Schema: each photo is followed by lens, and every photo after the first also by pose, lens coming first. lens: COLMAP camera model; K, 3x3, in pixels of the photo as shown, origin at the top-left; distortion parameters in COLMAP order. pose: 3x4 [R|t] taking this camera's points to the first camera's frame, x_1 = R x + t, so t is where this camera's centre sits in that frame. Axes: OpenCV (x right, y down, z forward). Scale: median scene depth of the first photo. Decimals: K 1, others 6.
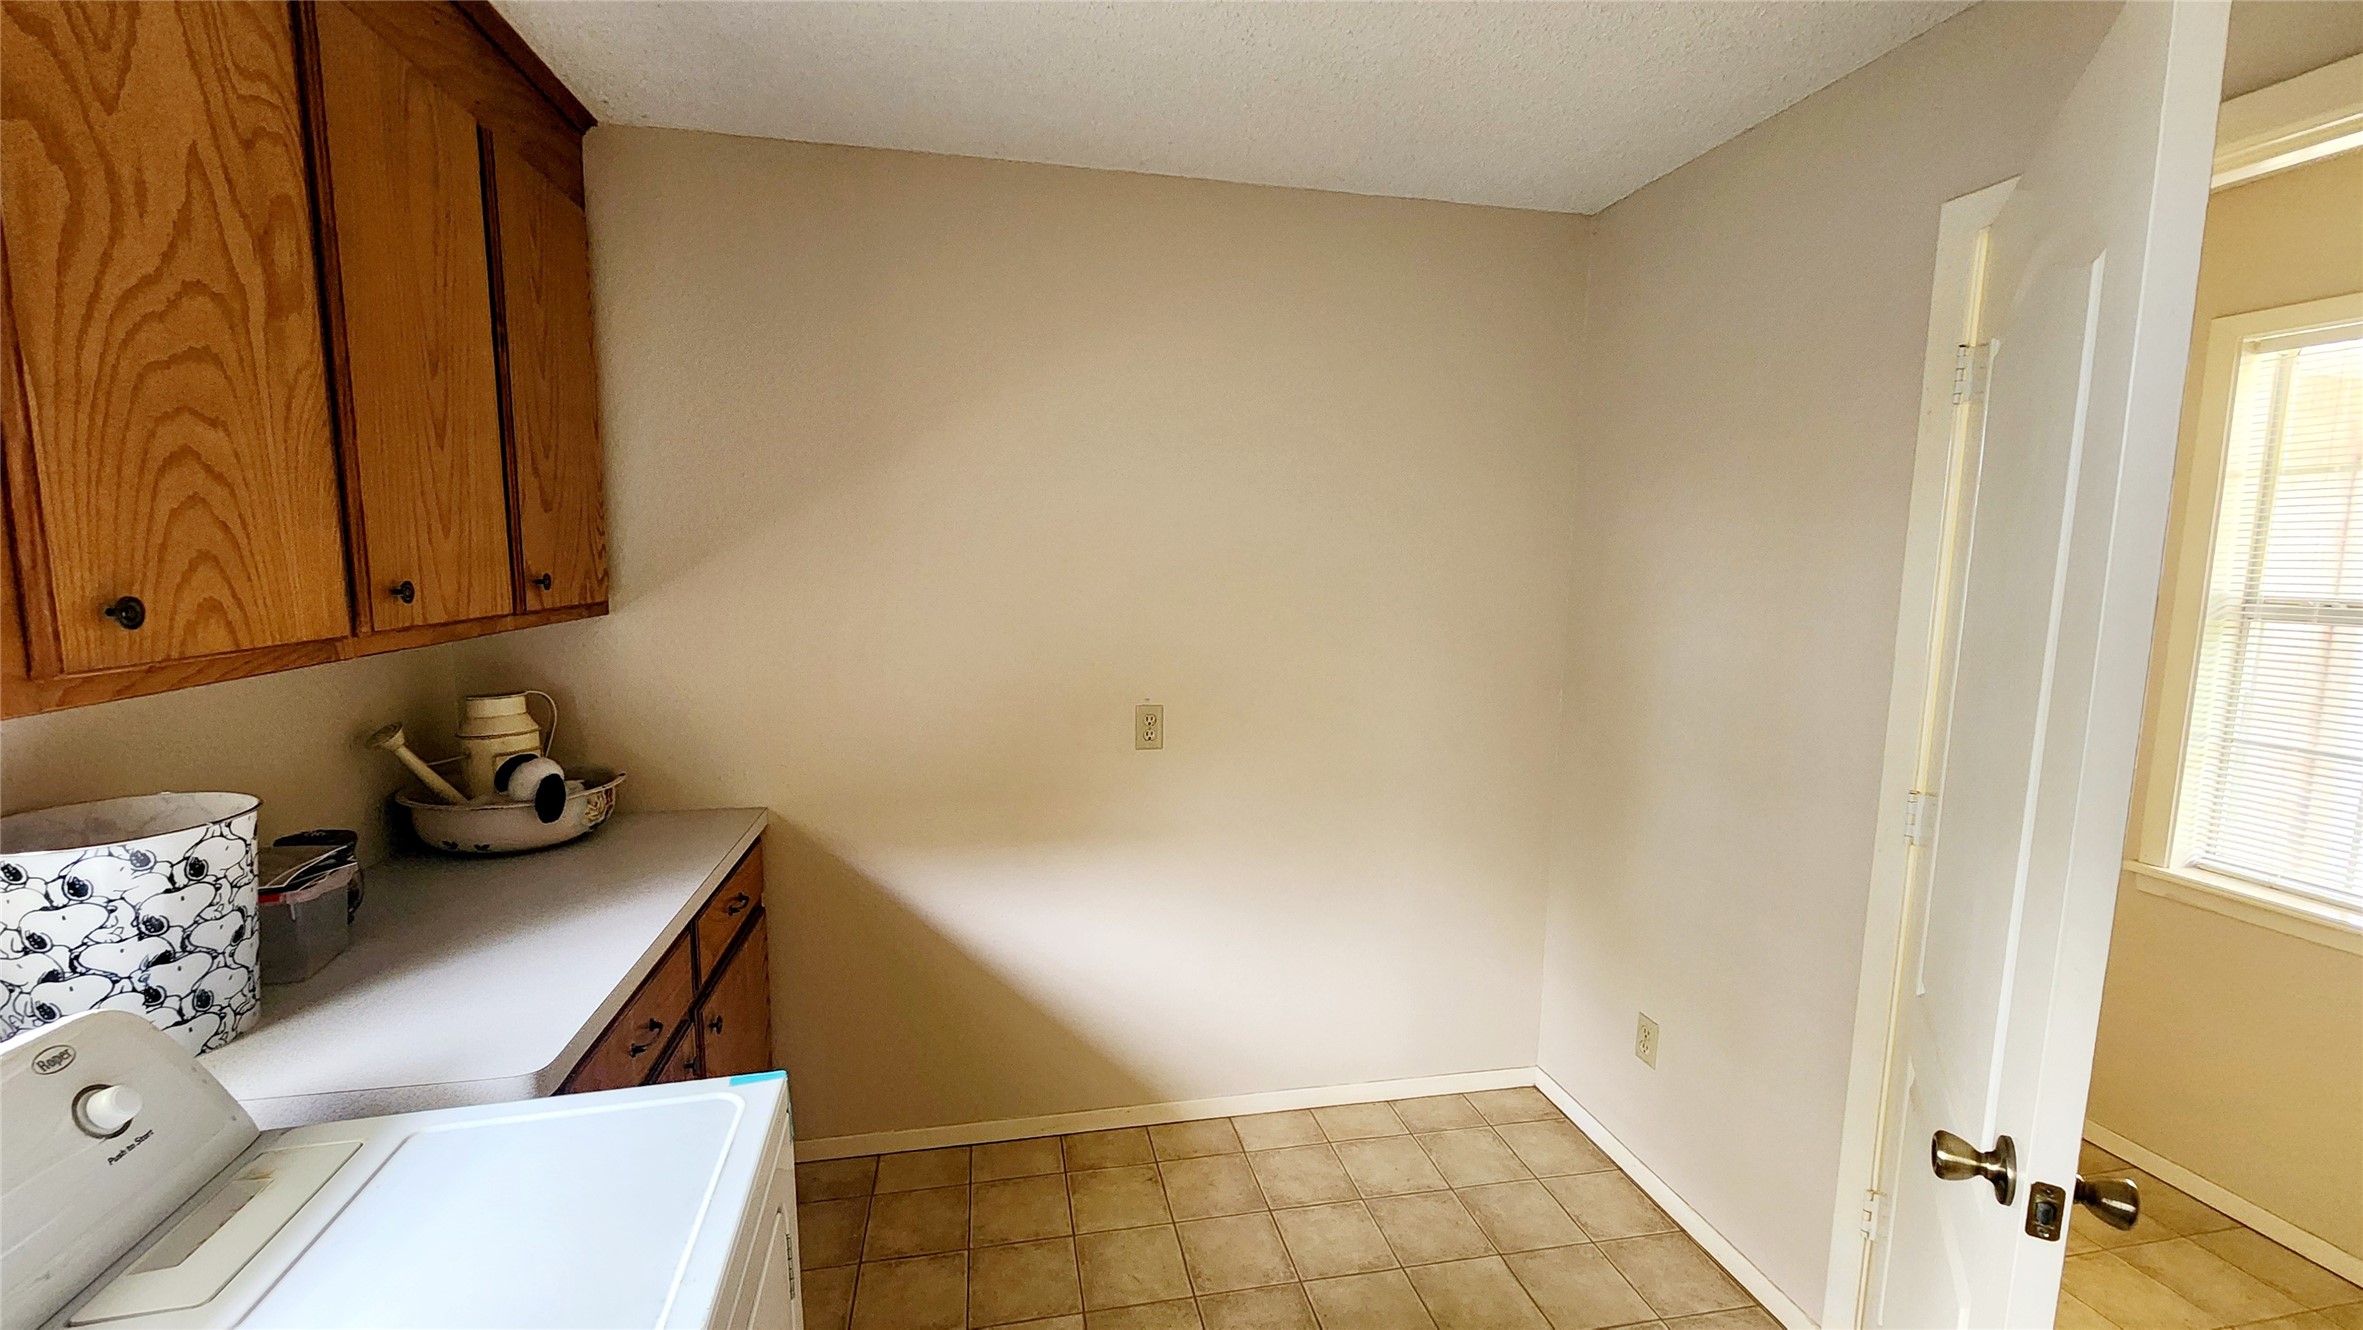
lens RADIAL K [[918.9, 0, 1174.4], [0, 918.9, 673.7], [0, 0, 1]] dist [-0.002078, -0.000101]
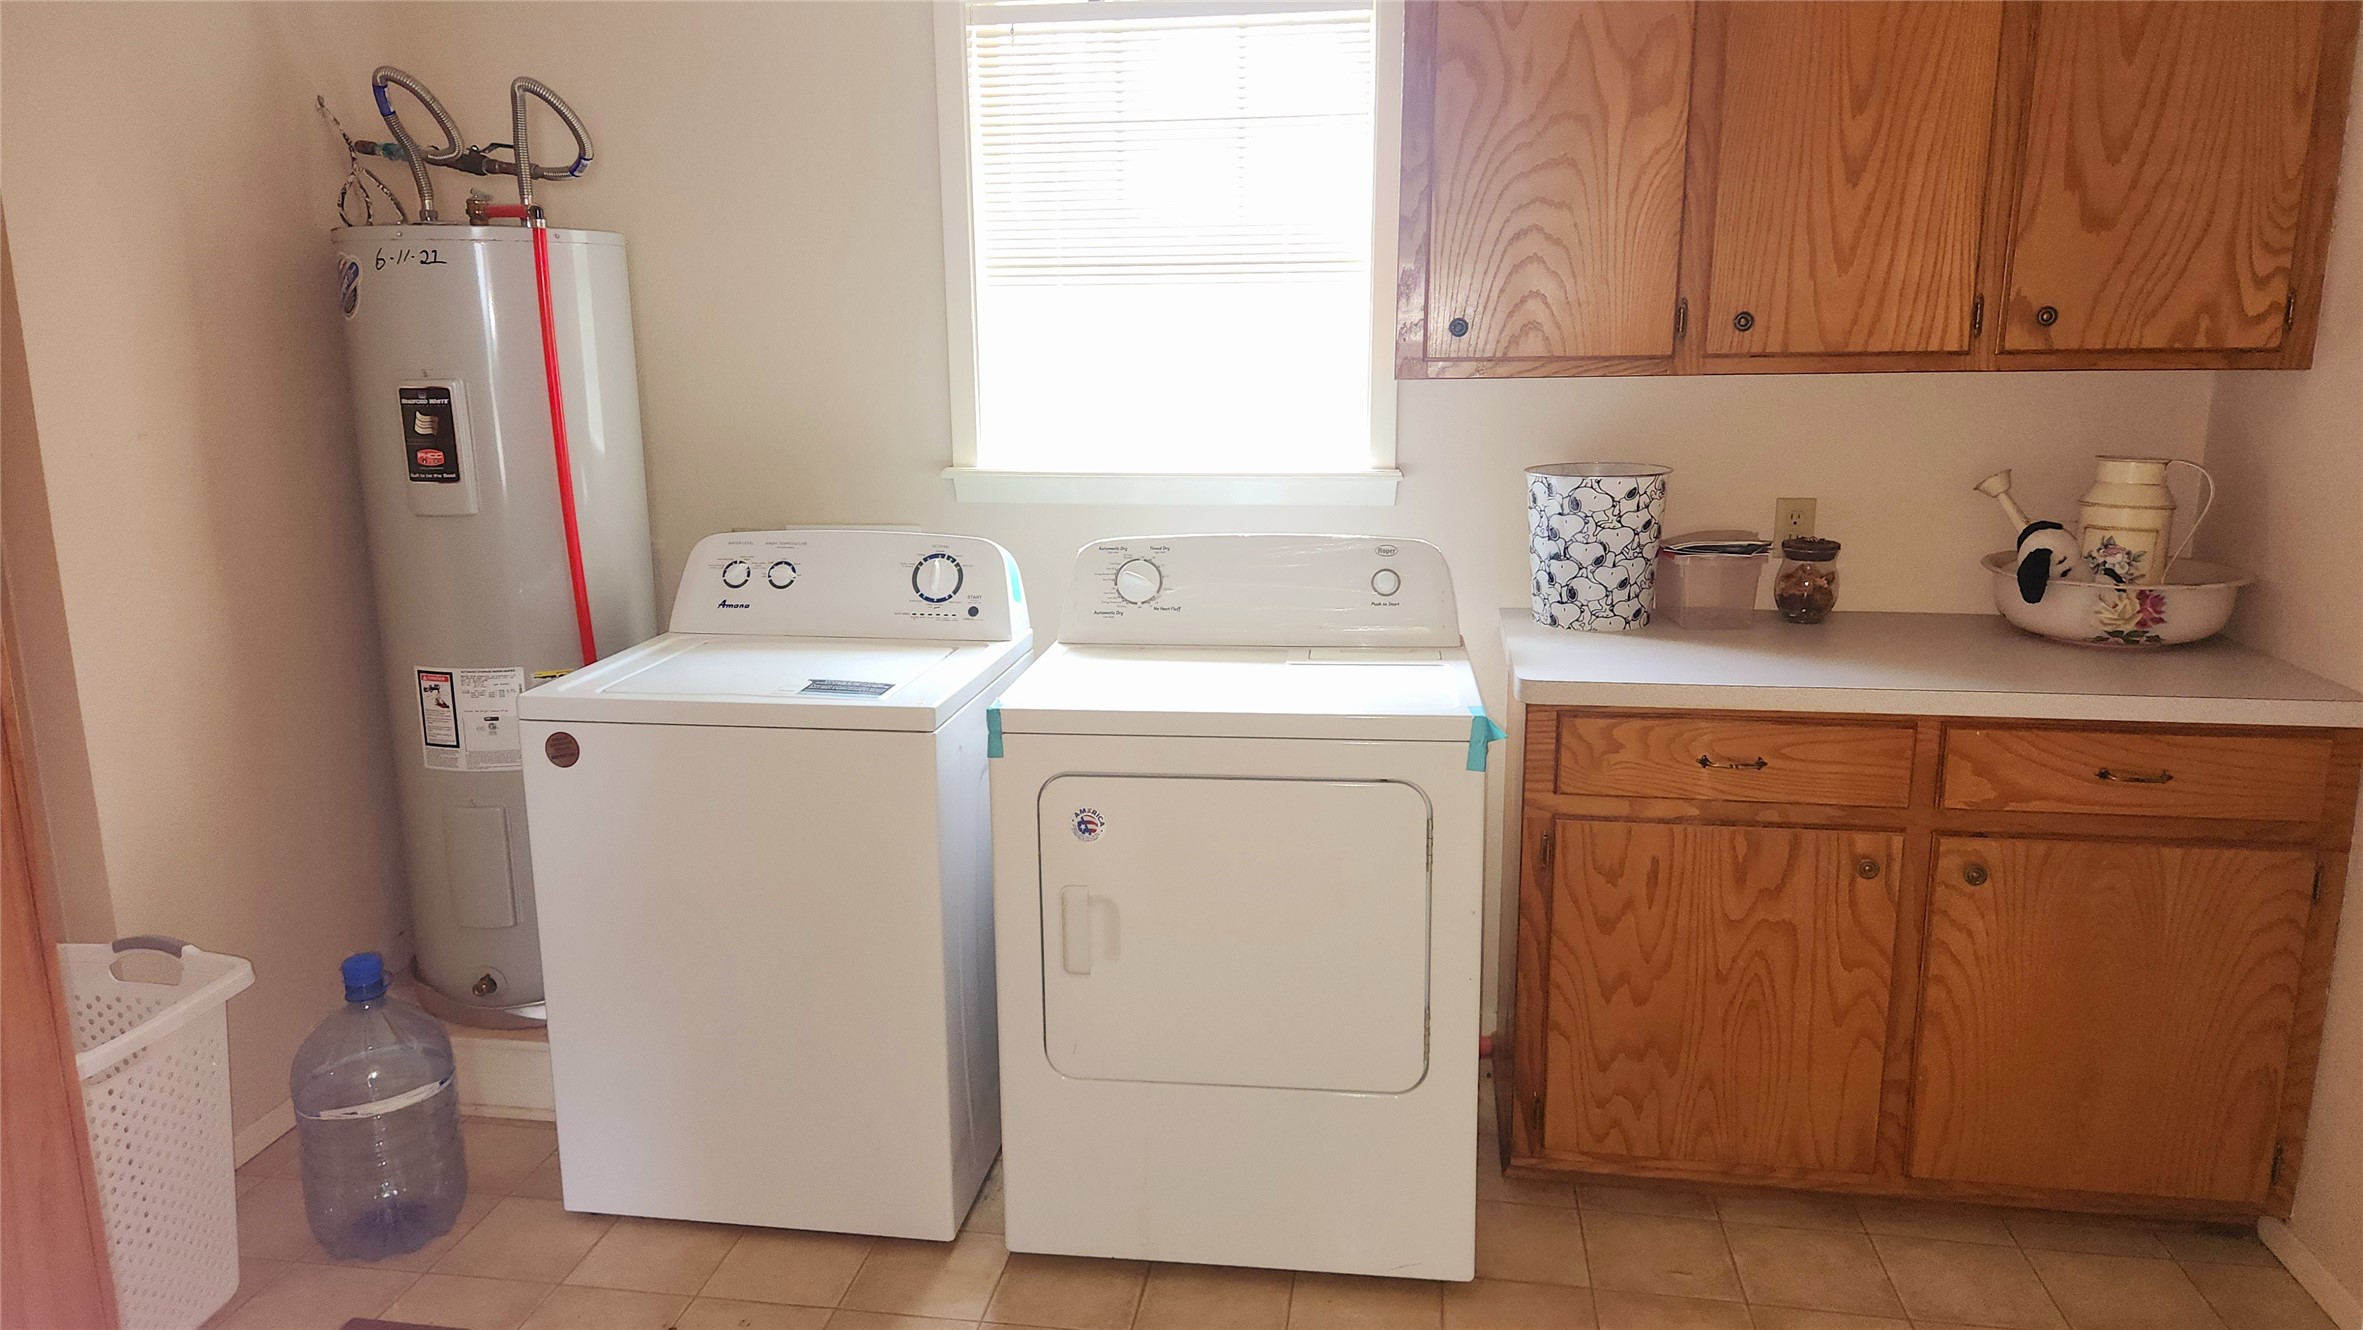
lens RADIAL K [[1600.8, 0, 1178.8], [0, 1600.8, 662.4], [0, 0, 1]] dist [0.009057, 0.002449]
pose [[-0.359065, 0.203641, -0.910825, 1.671035], [-0.104570, 0.960983, 0.256078, -0.149302], [0.927436, 0.187193, -0.323761, 1.333618]]
